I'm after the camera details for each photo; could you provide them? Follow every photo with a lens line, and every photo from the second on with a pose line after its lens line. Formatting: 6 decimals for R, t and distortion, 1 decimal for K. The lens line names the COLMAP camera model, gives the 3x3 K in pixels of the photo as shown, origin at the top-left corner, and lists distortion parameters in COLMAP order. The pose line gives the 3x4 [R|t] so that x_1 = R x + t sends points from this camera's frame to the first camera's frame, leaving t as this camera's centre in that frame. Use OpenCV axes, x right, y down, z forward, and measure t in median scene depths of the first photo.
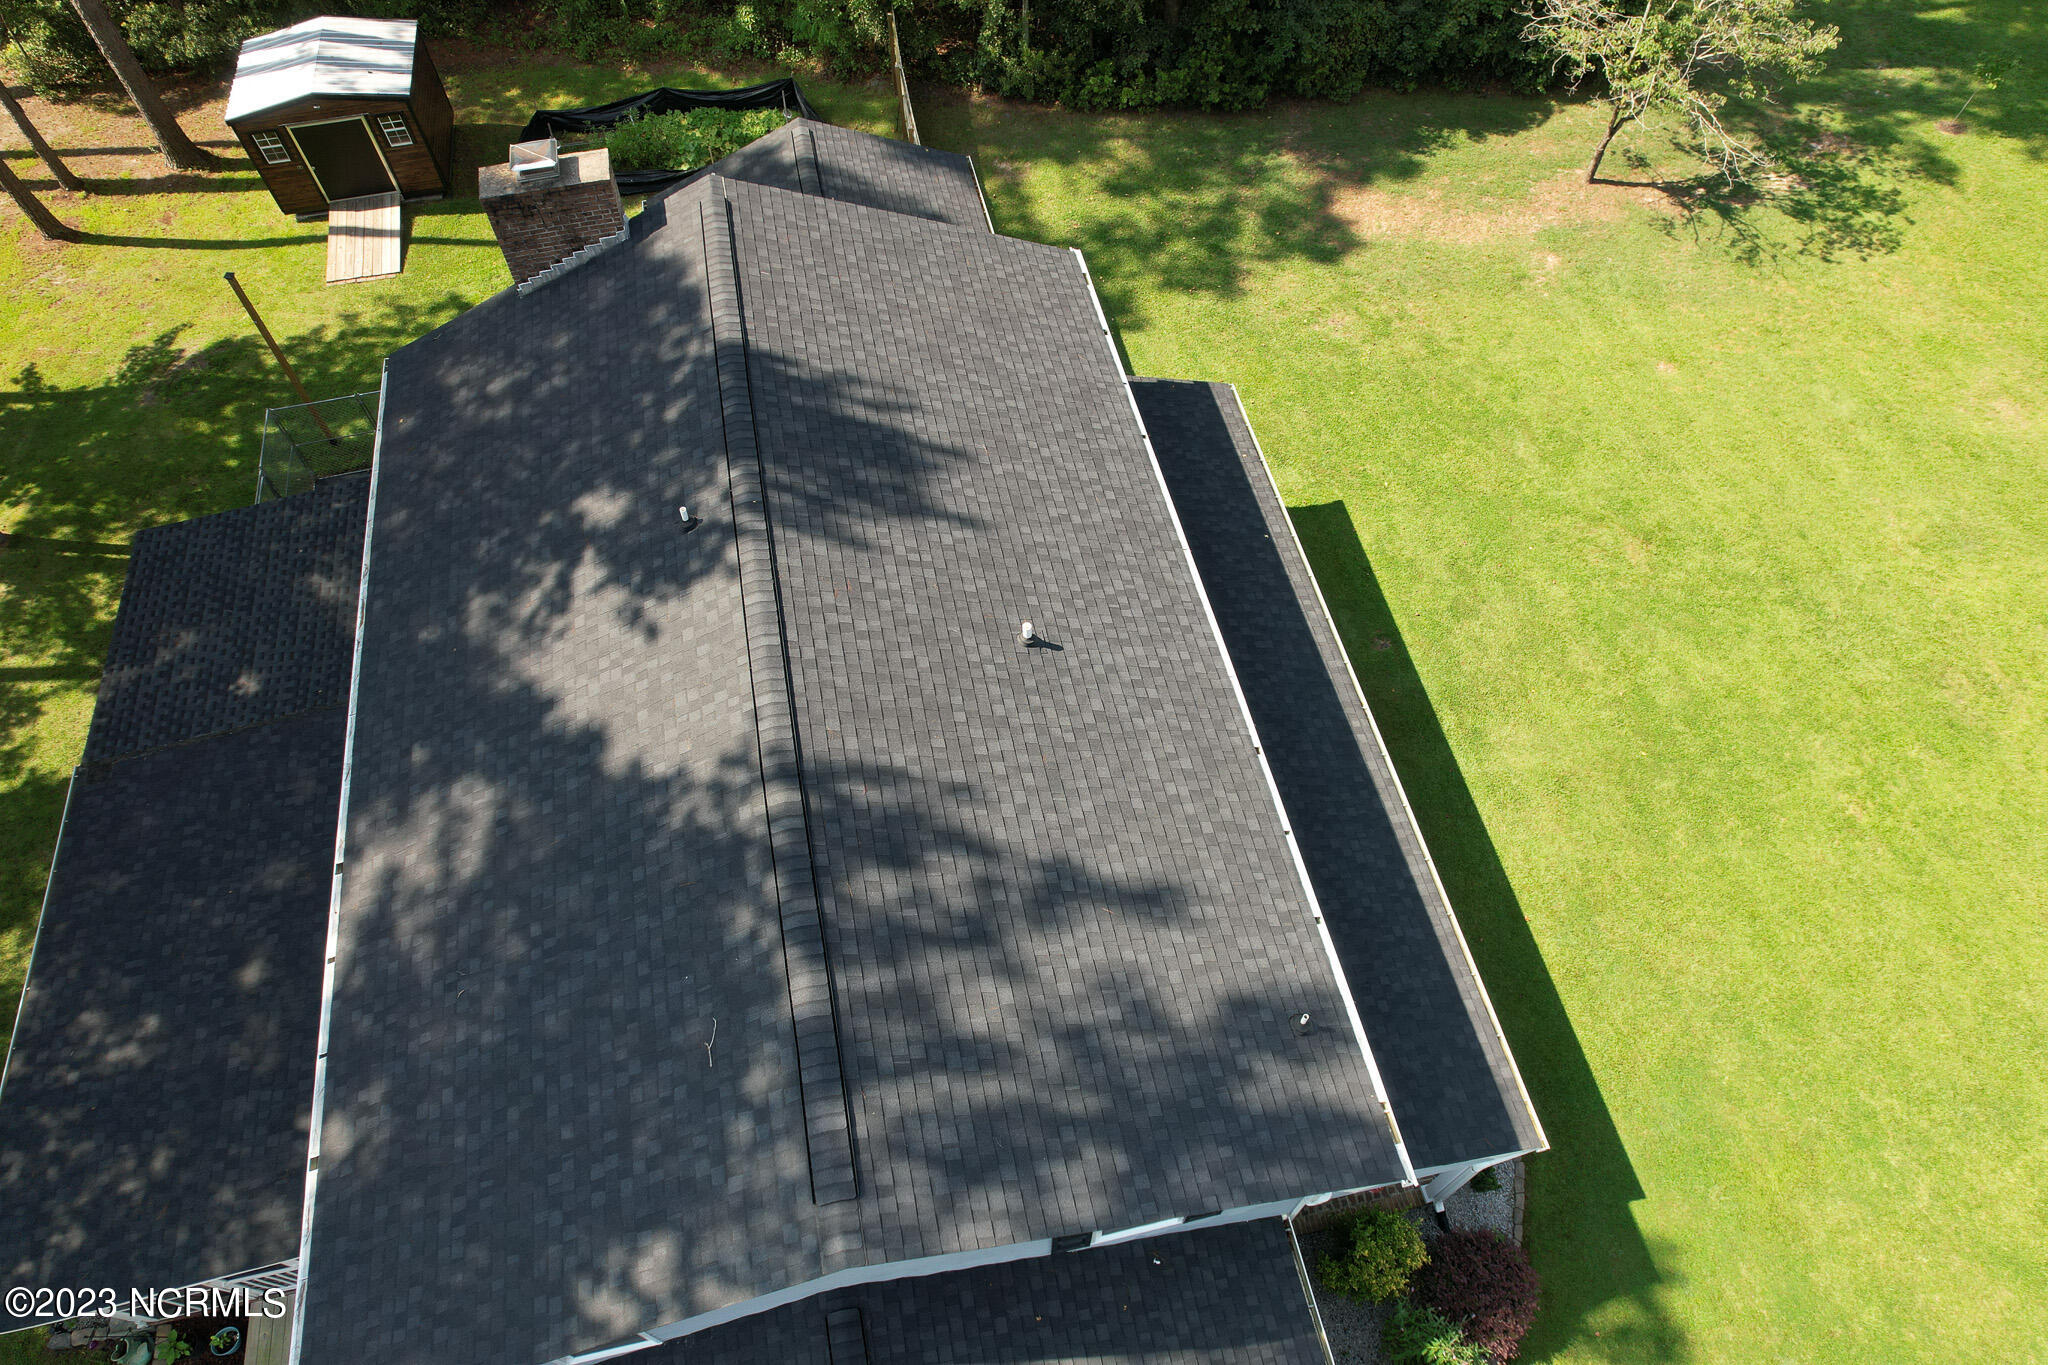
lens RADIAL K [[1308.7, 0, 1034.7], [0, 1308.7, 677.7], [0, 0, 1]] dist [-0.070785, 0.064235]
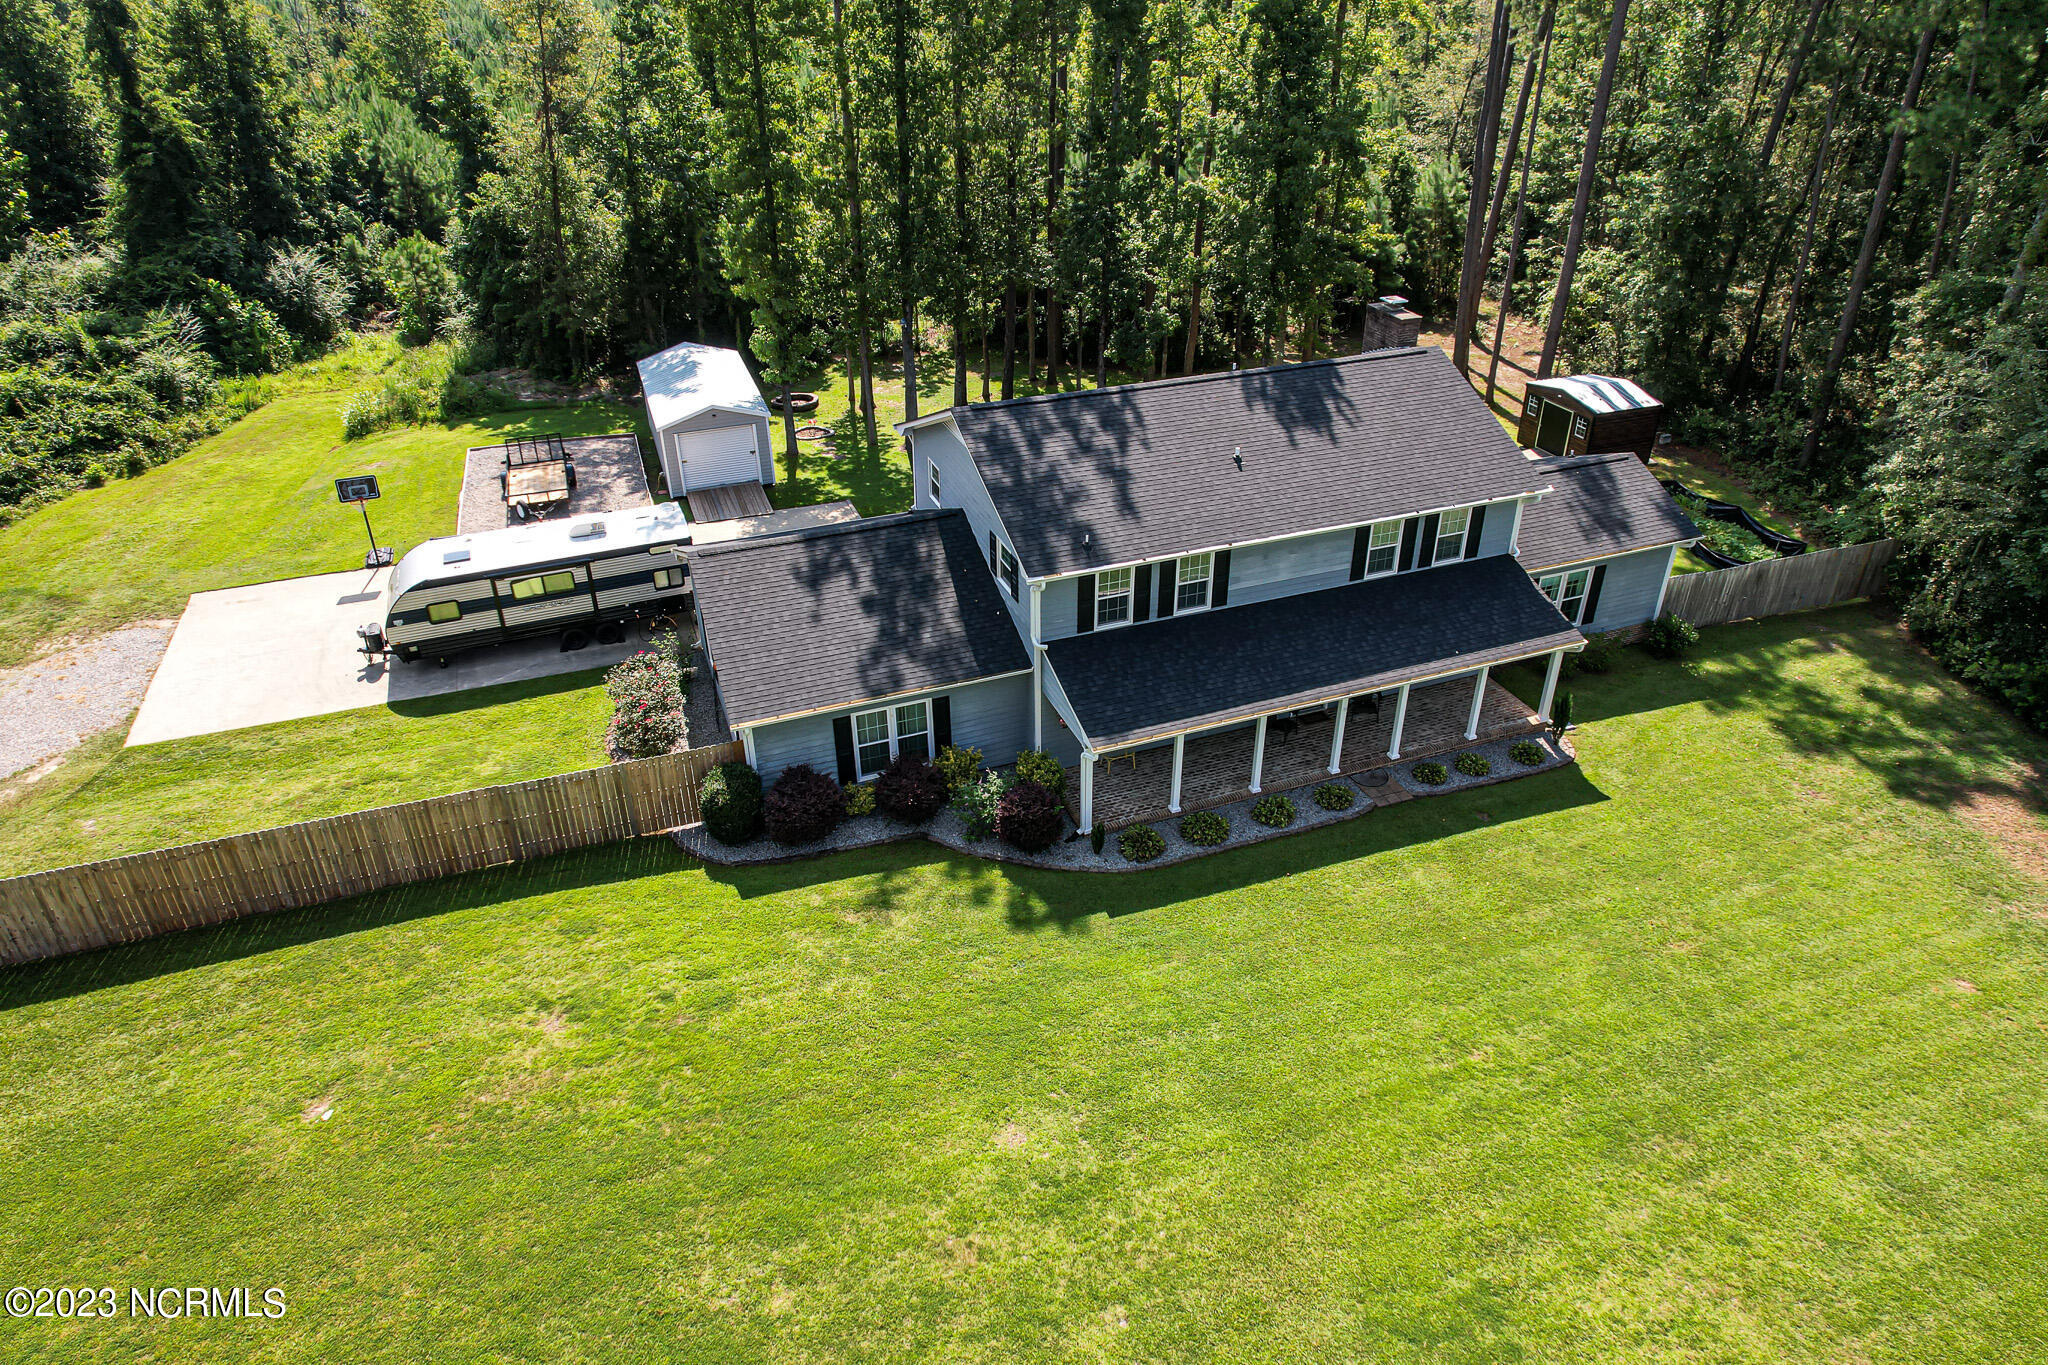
lens RADIAL K [[1308.7, 0, 1034.7], [0, 1308.7, 677.7], [0, 0, 1]] dist [-0.070785, 0.064235]
pose [[0.157411, 0.511755, -0.844587, 1.241189], [-0.819524, 0.544888, 0.177420, 0.037230], [0.551002, 0.664231, 0.505167, -0.017673]]
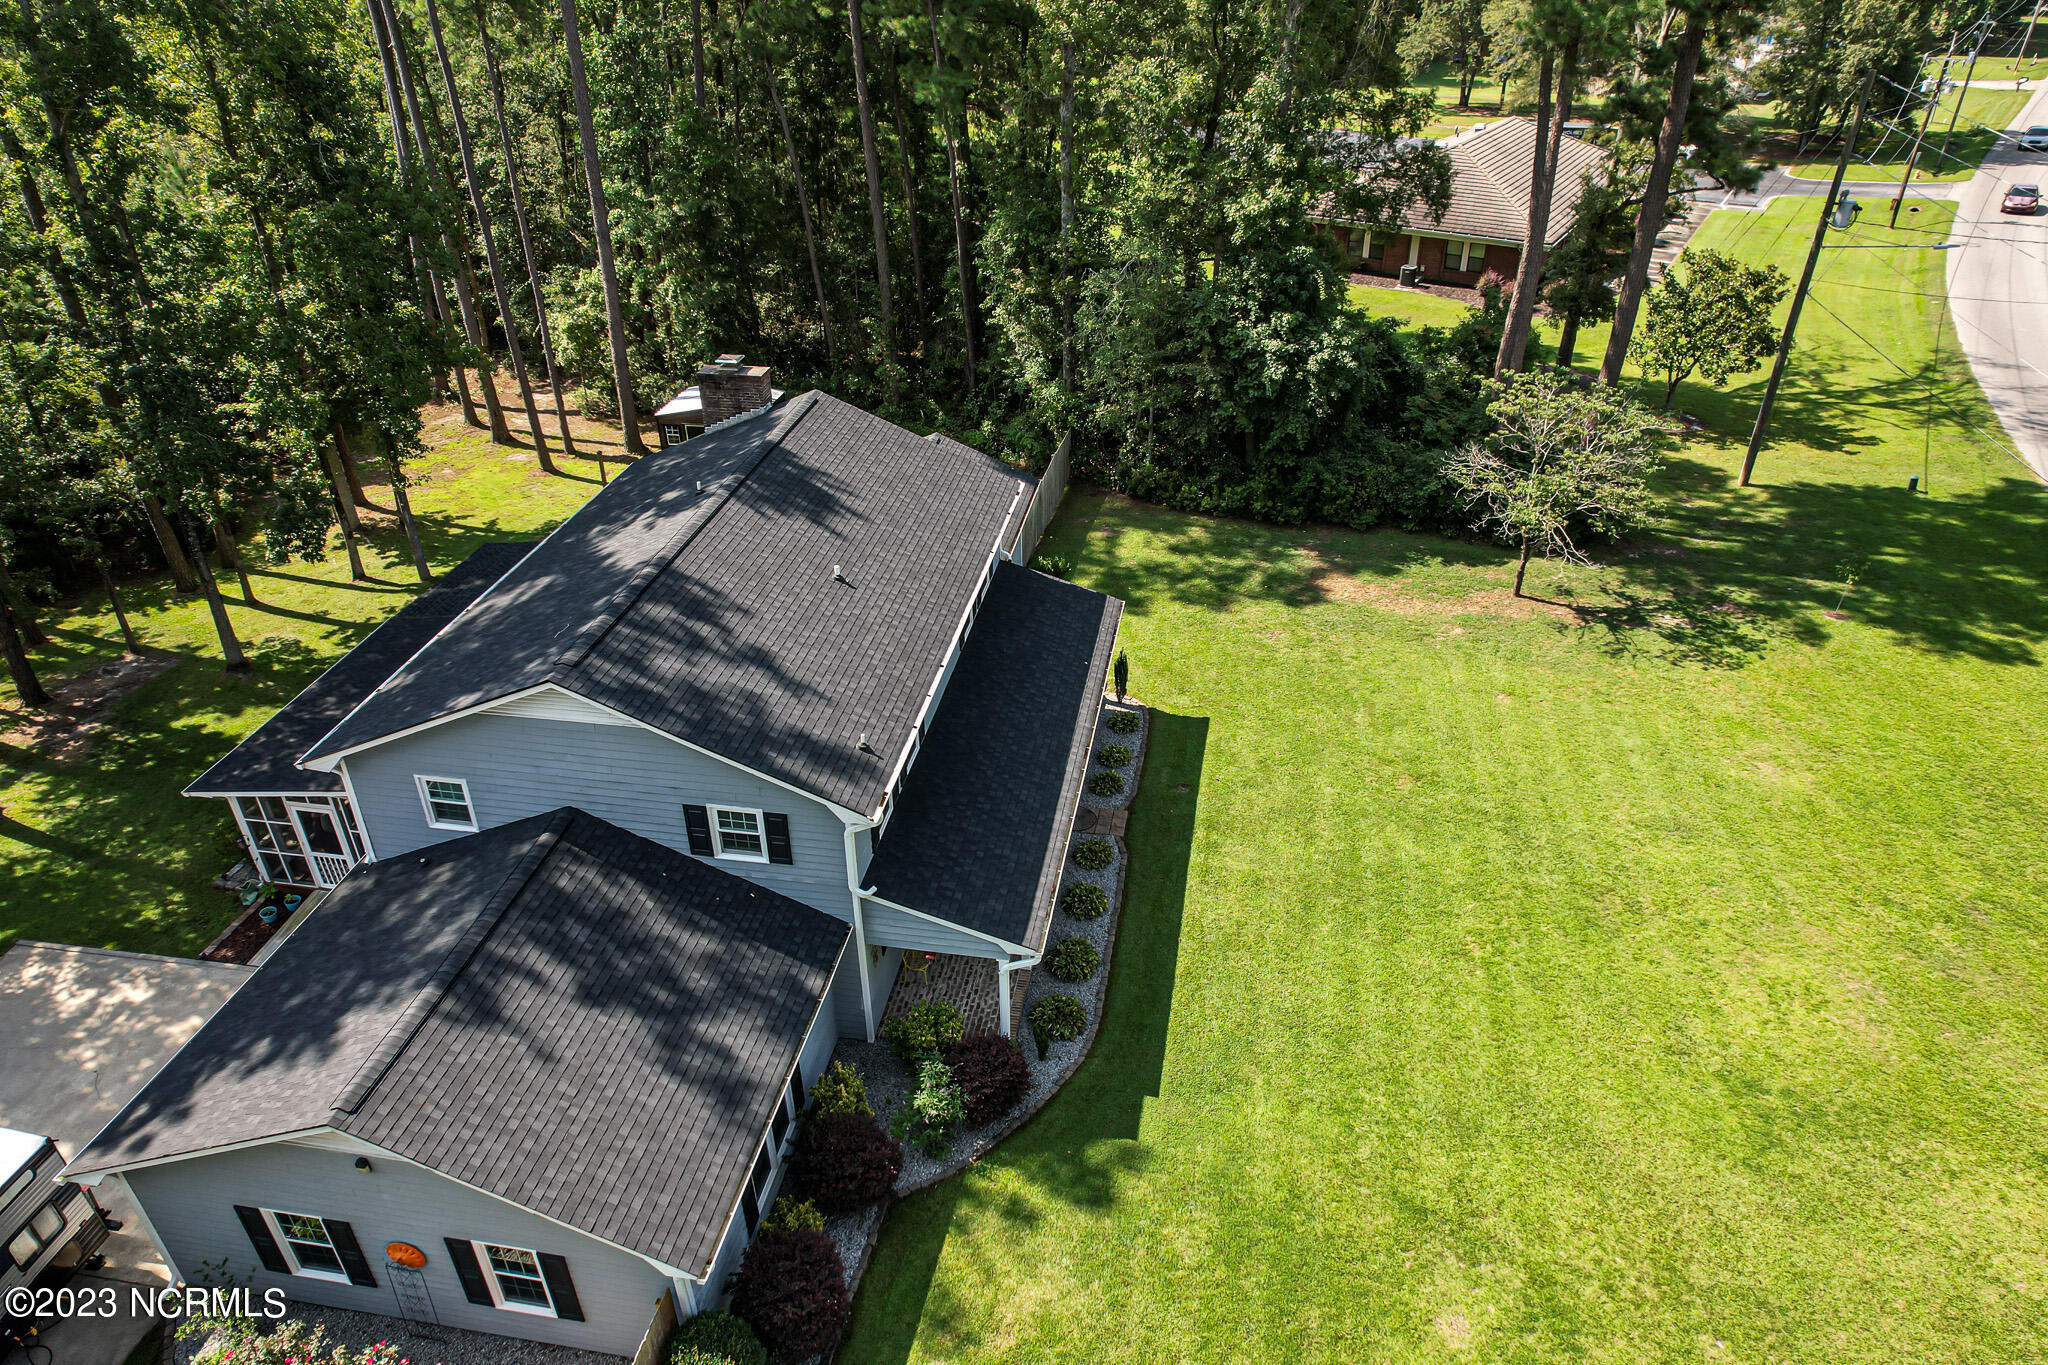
lens RADIAL K [[1308.7, 0, 1034.7], [0, 1308.7, 677.7], [0, 0, 1]] dist [-0.070785, 0.064235]
pose [[0.930708, 0.189740, -0.312699, 0.528624], [-0.303865, 0.876966, -0.372286, 0.428913], [0.203589, 0.441508, 0.873855, -0.281942]]
